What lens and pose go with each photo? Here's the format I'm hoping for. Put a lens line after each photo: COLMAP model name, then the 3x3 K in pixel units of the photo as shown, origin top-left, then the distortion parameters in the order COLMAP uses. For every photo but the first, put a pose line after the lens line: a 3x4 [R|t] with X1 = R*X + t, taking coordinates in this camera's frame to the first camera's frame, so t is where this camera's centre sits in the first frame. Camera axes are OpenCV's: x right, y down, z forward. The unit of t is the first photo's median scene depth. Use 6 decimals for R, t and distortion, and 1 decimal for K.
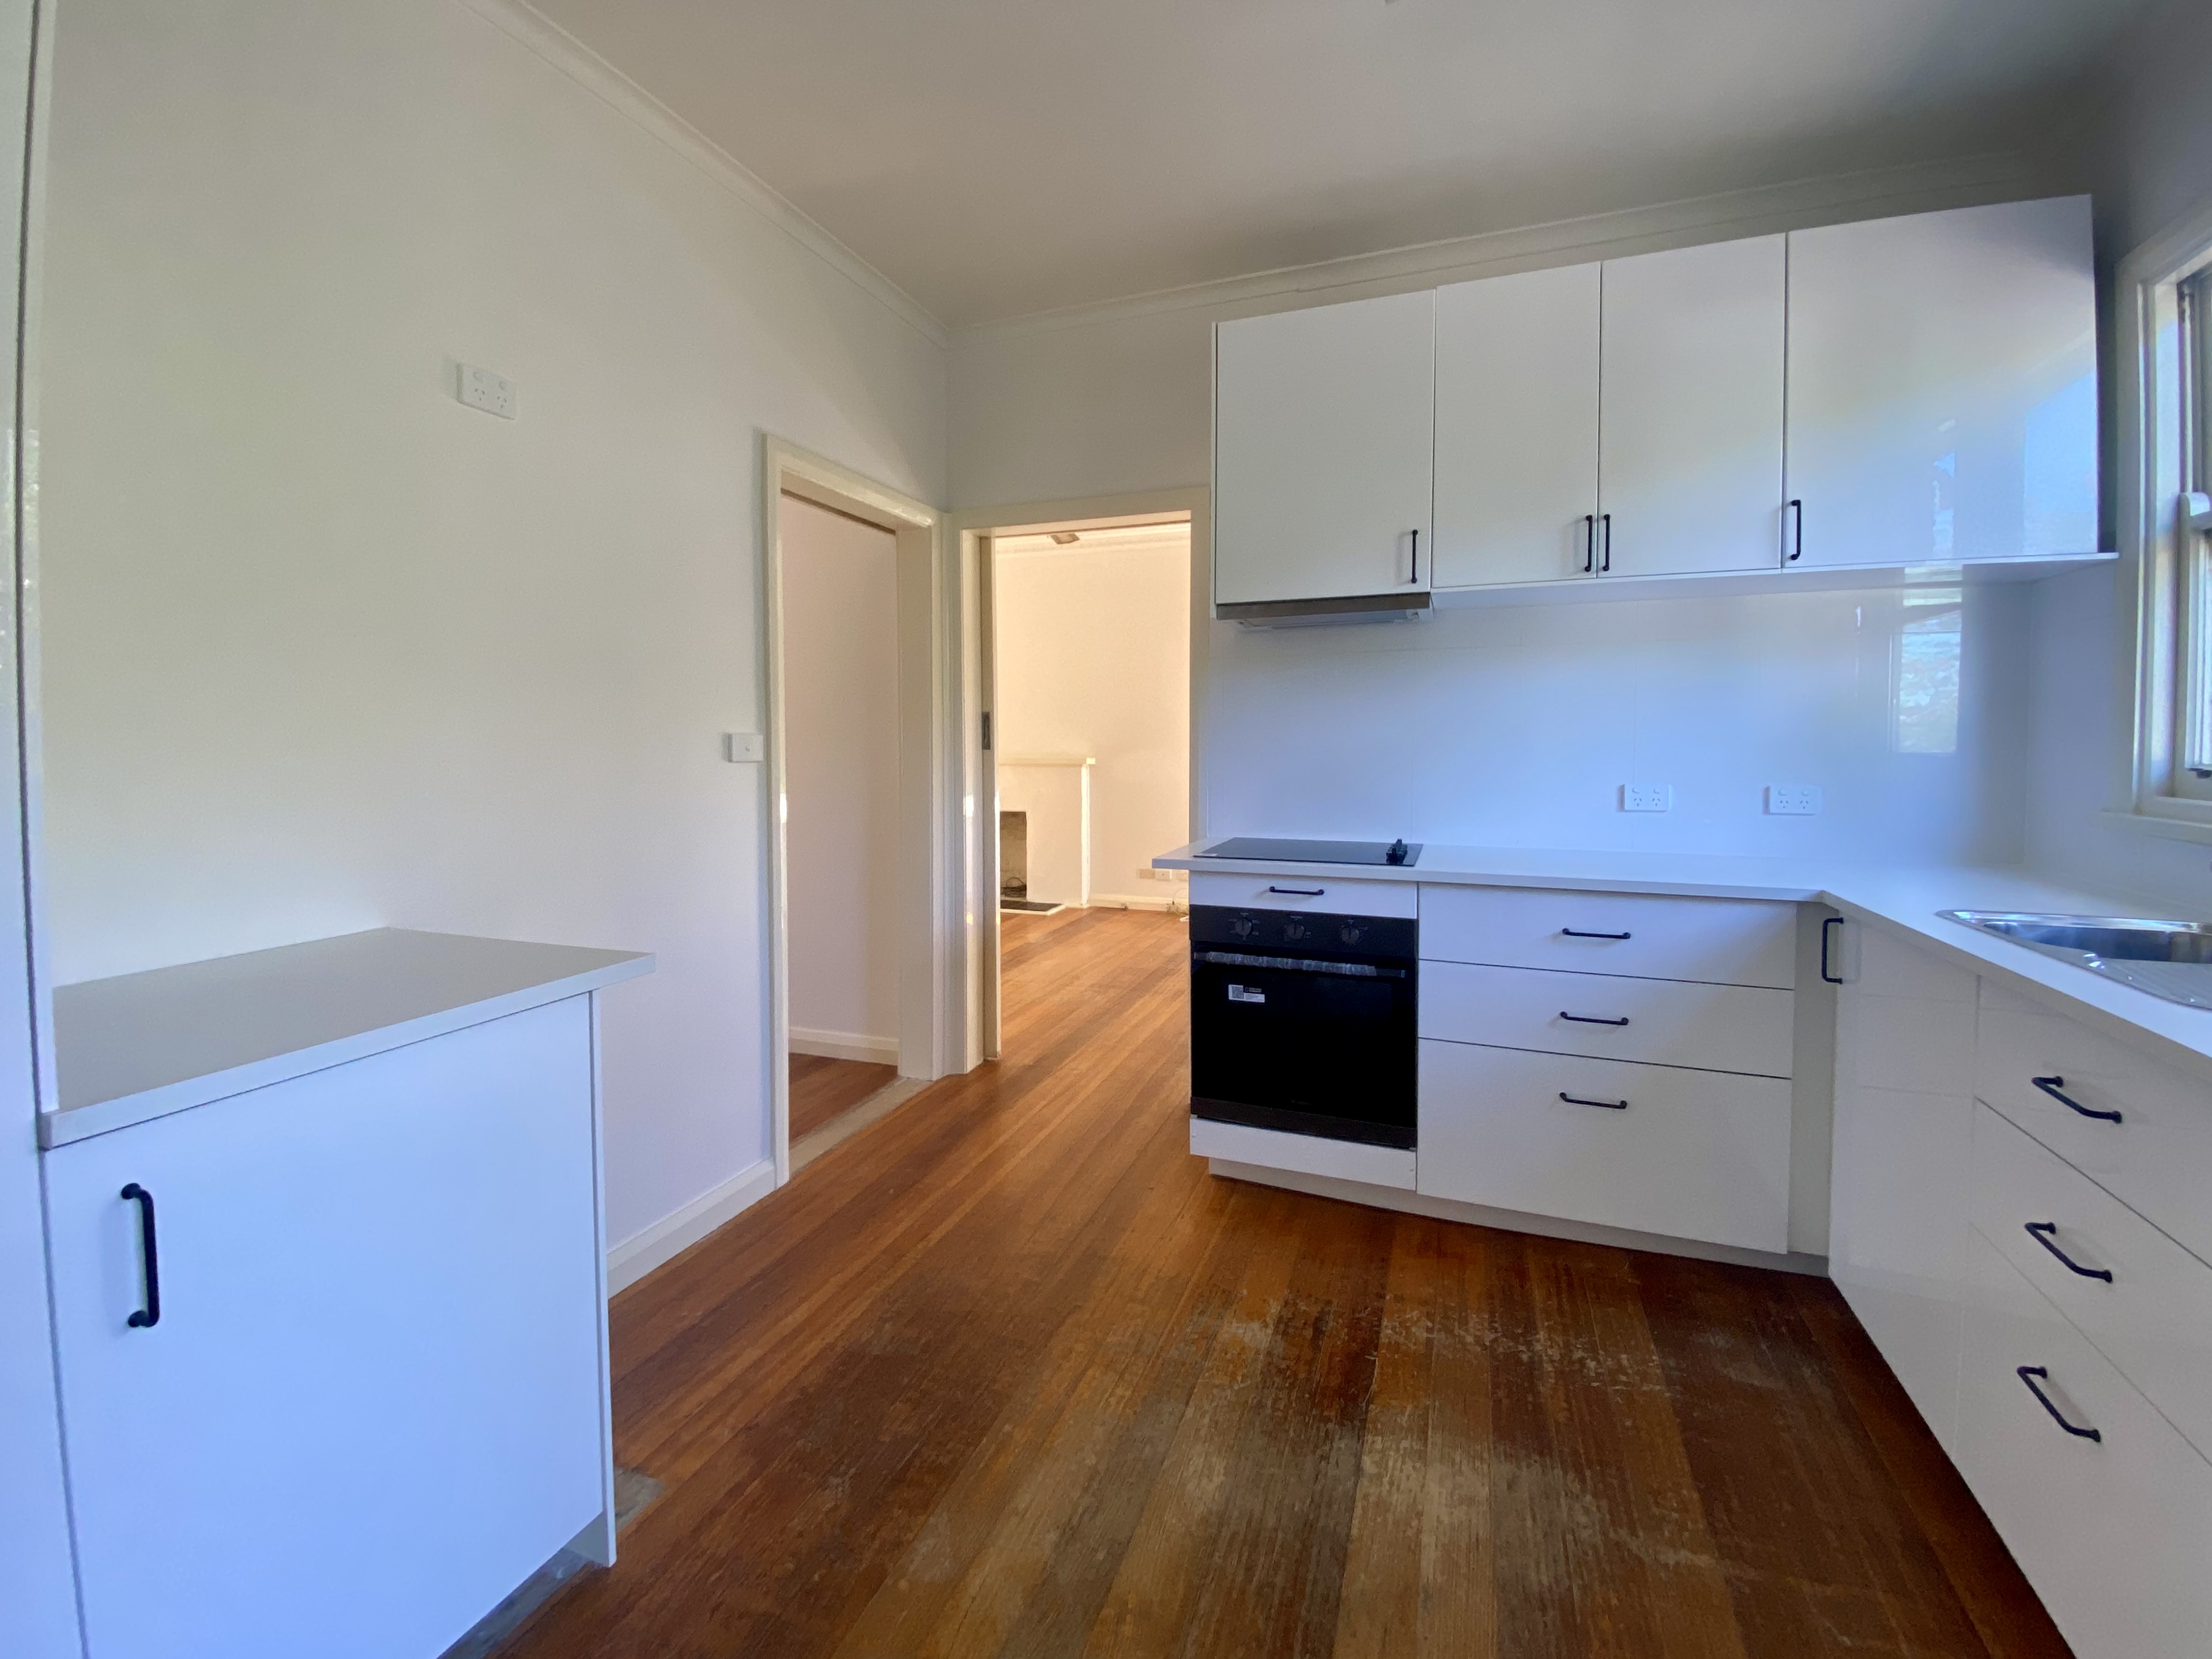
lens RADIAL K [[955.8, 0, 1112.8], [0, 955.8, 831.0], [0, 0, 1]] dist [-0.001407, -0.001385]
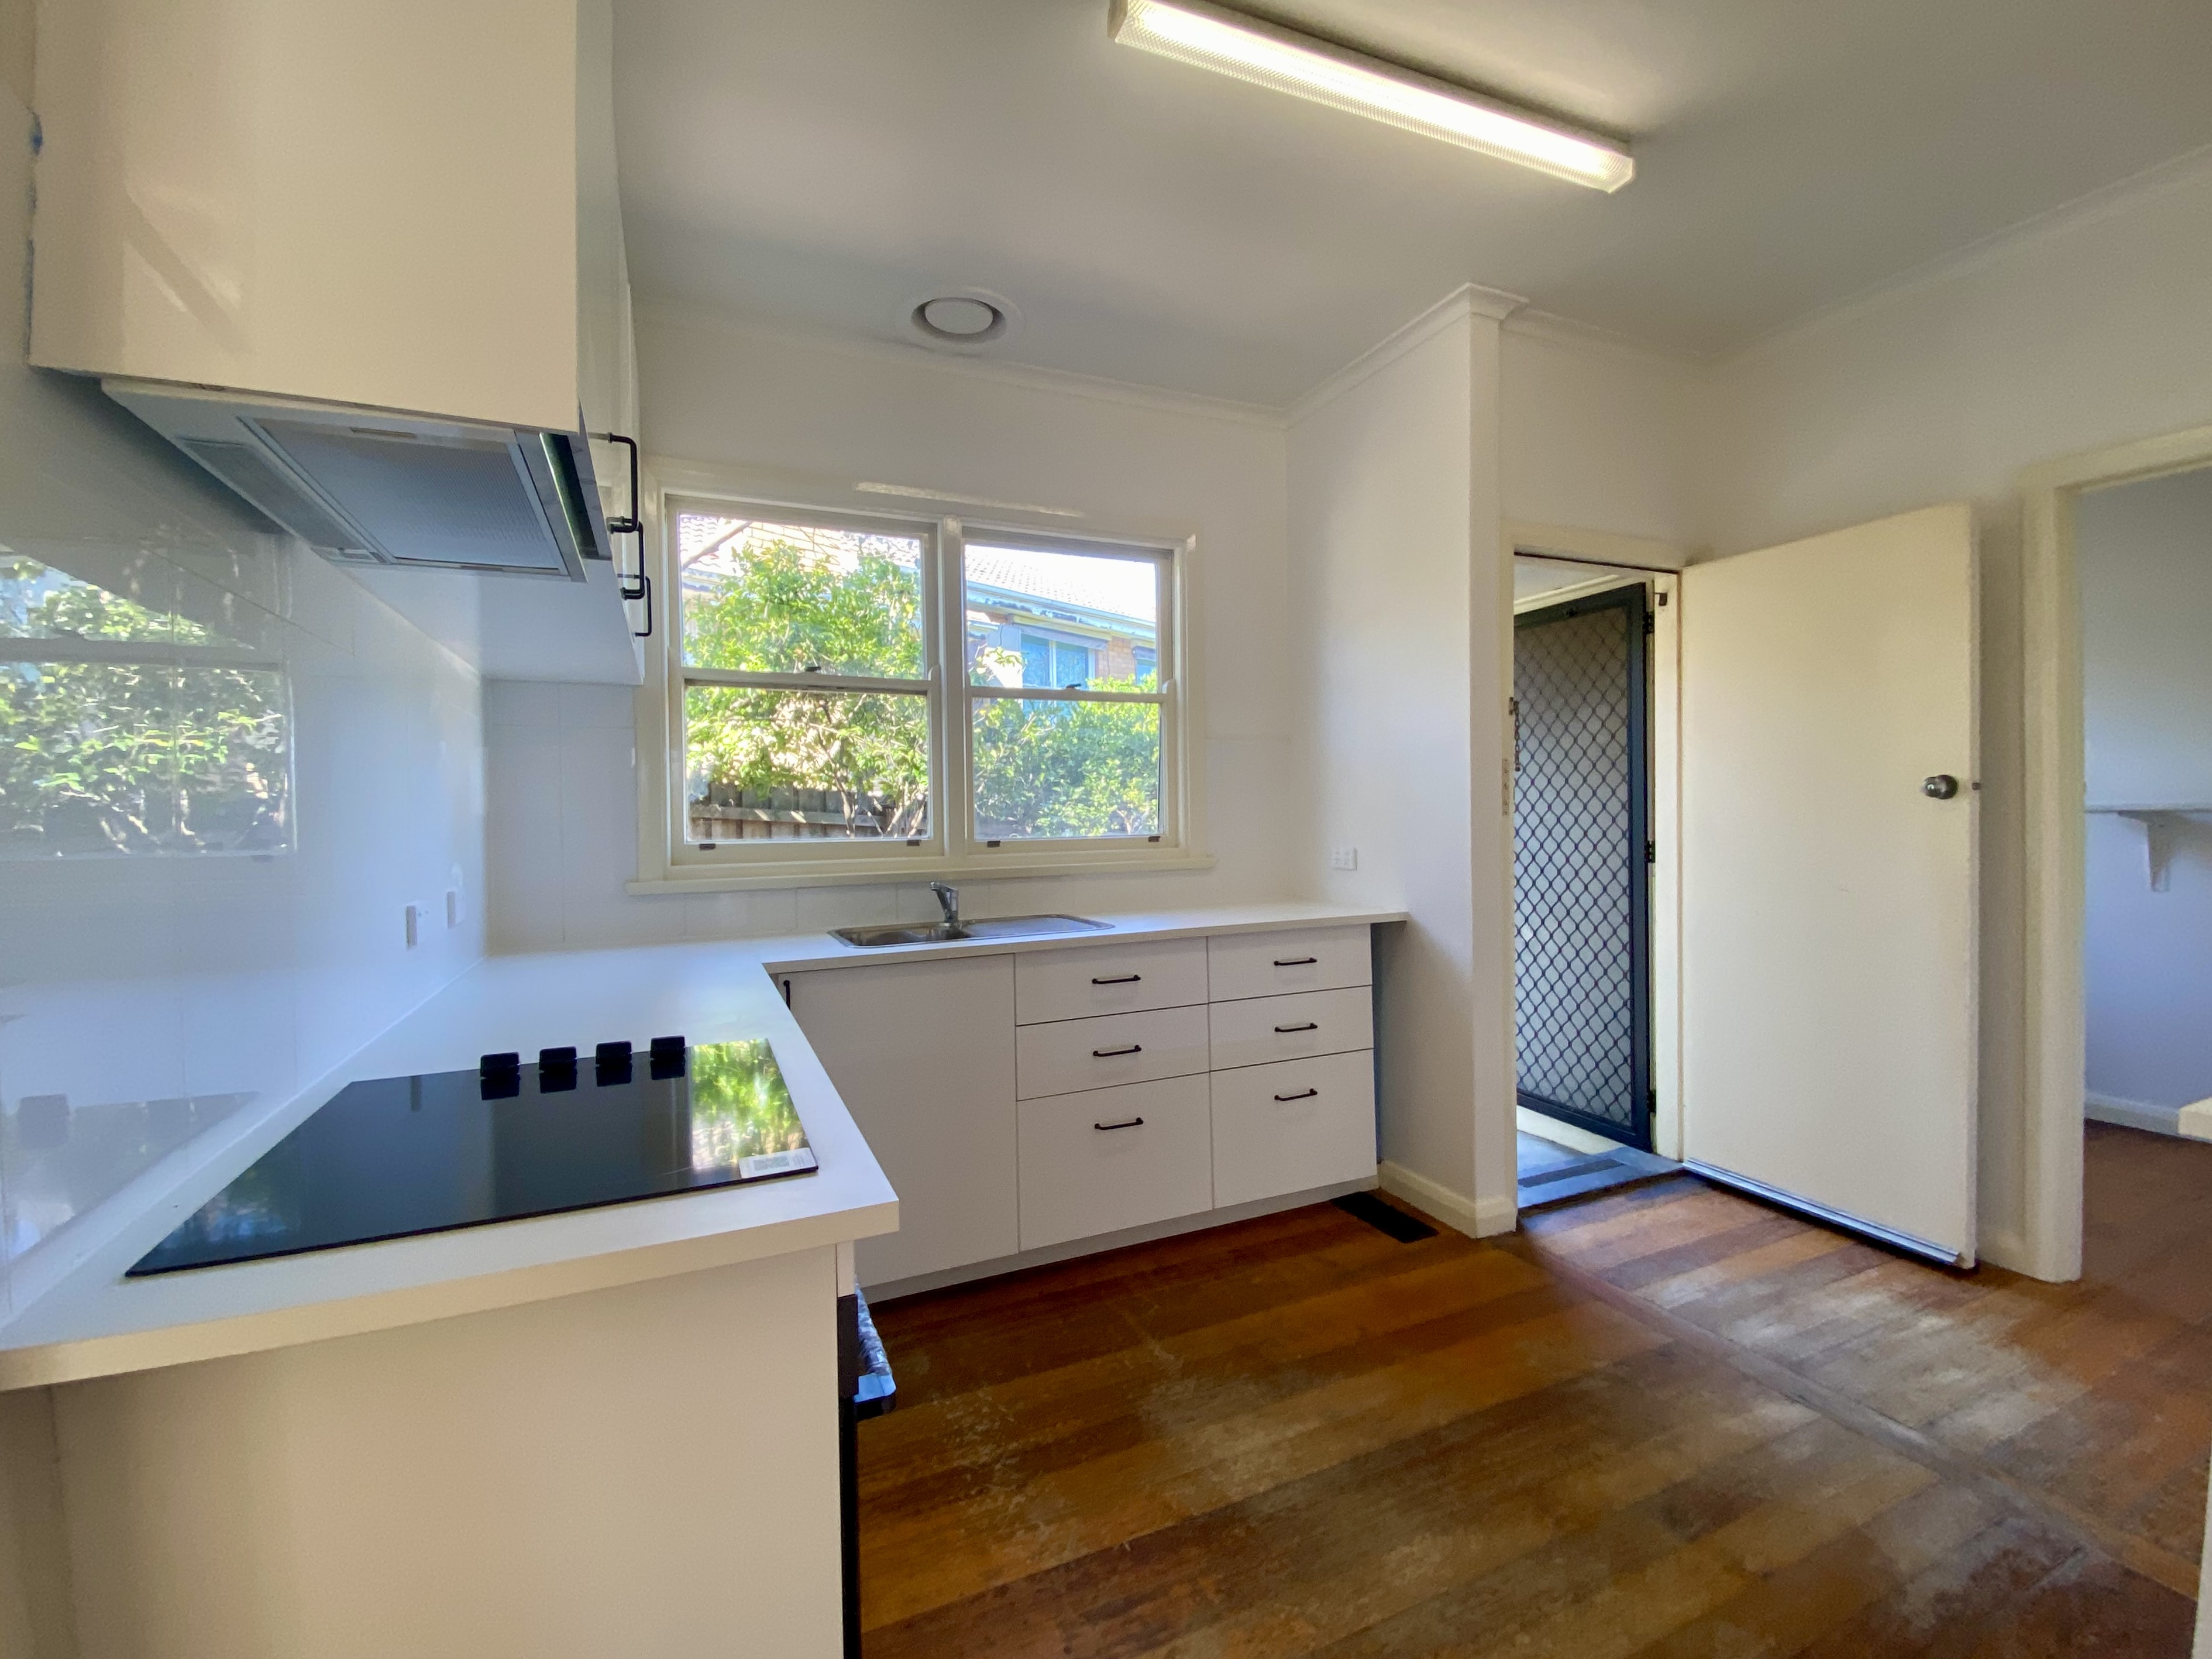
lens RADIAL K [[955.8, 0, 1118.6], [0, 955.8, 819.9], [0, 0, 1]] dist [-0.001407, -0.001385]
pose [[-0.705717, 0.007562, 0.708454, -0.364612], [0.088377, 0.993073, 0.077436, -0.168804], [-0.702960, 0.117259, -0.701497, 1.699673]]
